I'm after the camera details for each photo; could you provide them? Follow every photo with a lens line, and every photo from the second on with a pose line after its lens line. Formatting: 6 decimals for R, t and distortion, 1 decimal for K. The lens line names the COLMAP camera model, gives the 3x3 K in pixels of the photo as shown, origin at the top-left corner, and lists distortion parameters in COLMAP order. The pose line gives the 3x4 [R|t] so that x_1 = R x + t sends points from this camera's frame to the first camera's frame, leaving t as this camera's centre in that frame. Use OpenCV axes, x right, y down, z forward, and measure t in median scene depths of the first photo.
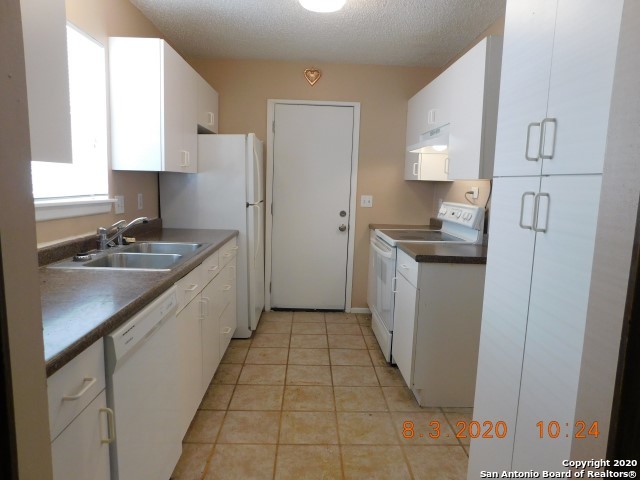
lens RADIAL K [[427.5, 0, 321.9], [0, 427.5, 241.6], [0, 0, 1]] dist [-0.060420, 0.038620]
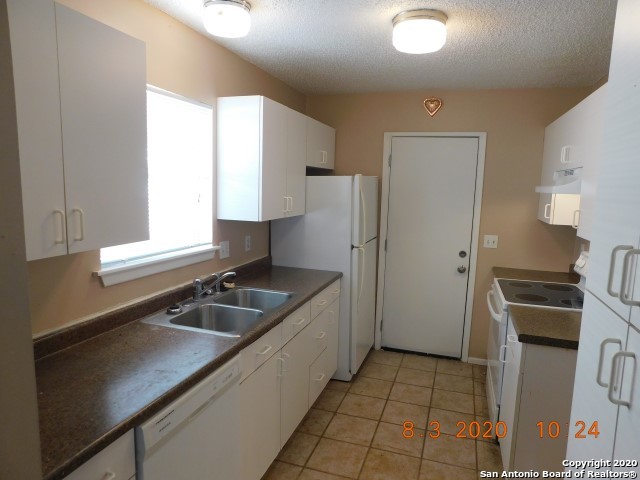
lens RADIAL K [[427.5, 0, 318.7], [0, 427.5, 241.7], [0, 0, 1]] dist [-0.060420, 0.038620]
pose [[0.937006, 0.043236, -0.346626, 0.106845], [-0.047521, 0.998863, -0.003868, -0.105358], [0.346065, 0.020097, 0.937995, 0.064121]]
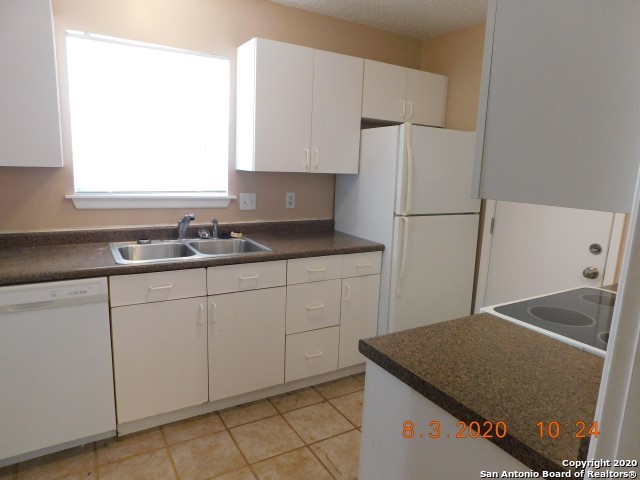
lens RADIAL K [[427.5, 0, 319.2], [0, 427.5, 237.4], [0, 0, 1]] dist [-0.060420, 0.038620]
pose [[0.477606, 0.146566, -0.866263, 0.517874], [-0.146485, 0.985470, 0.085972, -0.107045], [0.866277, 0.085834, 0.492136, 0.571441]]
